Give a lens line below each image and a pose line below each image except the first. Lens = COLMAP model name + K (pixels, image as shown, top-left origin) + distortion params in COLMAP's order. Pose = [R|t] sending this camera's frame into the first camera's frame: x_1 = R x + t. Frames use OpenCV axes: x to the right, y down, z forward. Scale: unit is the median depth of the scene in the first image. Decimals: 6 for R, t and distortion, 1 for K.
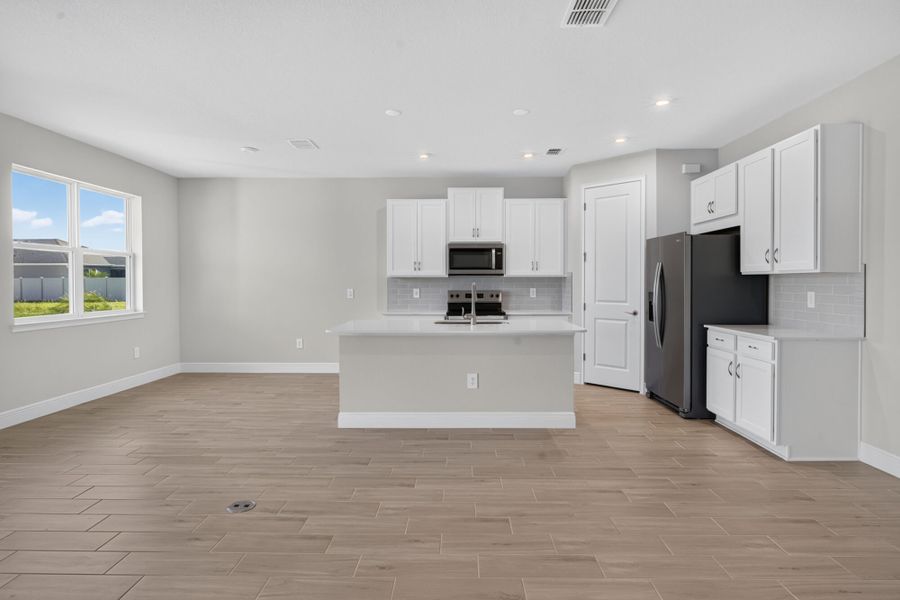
lens RADIAL K [[472.5, 0, 444.9], [0, 472.5, 296.5], [0, 0, 1]] dist [-0.003087, 0.000009]
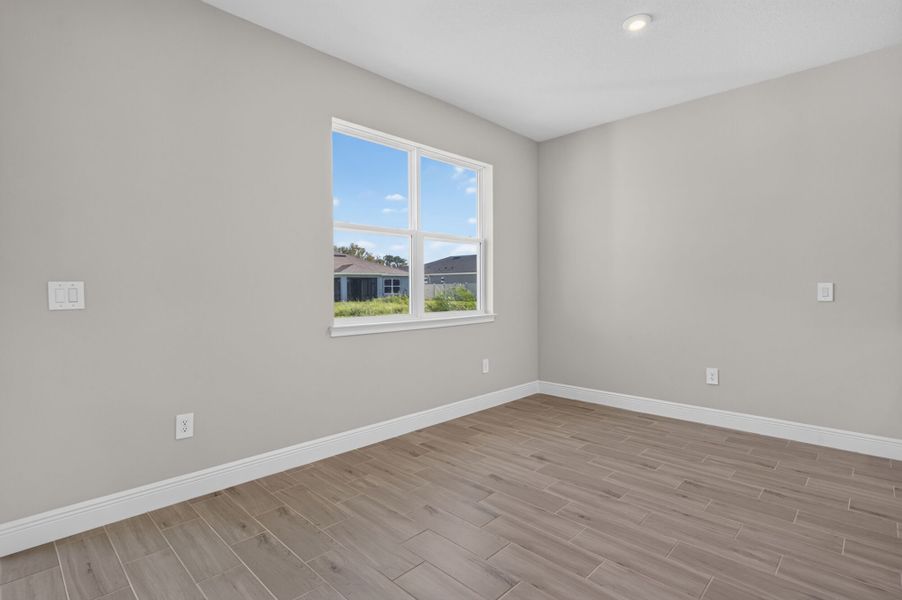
lens RADIAL K [[439.8, 0, 452.1], [0, 439.8, 297.6], [0, 0, 1]] dist [-0.001175, -0.000130]
pose [[0.733401, 0.010466, -0.679716, -0.202283], [-0.014611, 0.999893, -0.000370, 0.006706], [0.679639, 0.010203, 0.733475, 0.433777]]
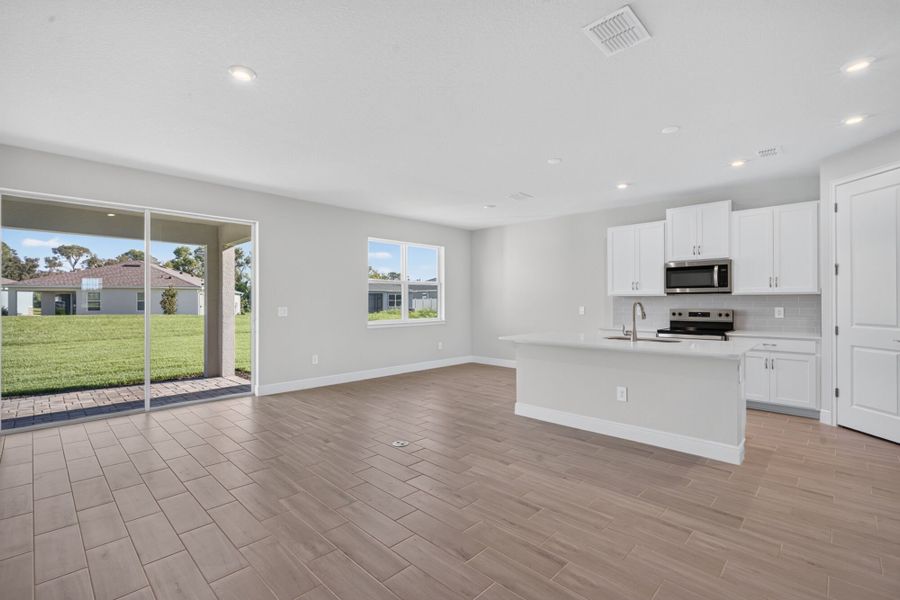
lens RADIAL K [[392.6, 0, 455.9], [0, 392.6, 302.8], [0, 0, 1]] dist [0.002223, -0.000224]
pose [[0.744750, 0.001065, -0.667343, 0.260839], [-0.018044, 0.999665, -0.018542, -0.001623], [0.667100, 0.025850, 0.744520, 0.062568]]
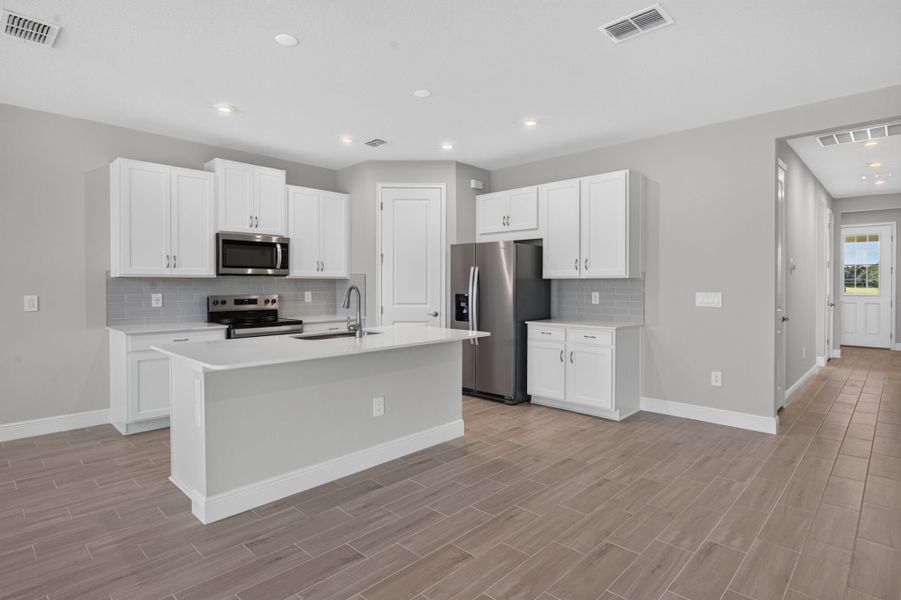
lens RADIAL K [[473.0, 0, 440.9], [0, 473.0, 291.3], [0, 0, 1]] dist [-0.003087, 0.000009]
pose [[0.688390, -0.009471, 0.725279, -0.320778], [0.020835, 0.999760, -0.006720, -0.007719], [-0.725041, 0.019737, 0.688423, 0.253250]]
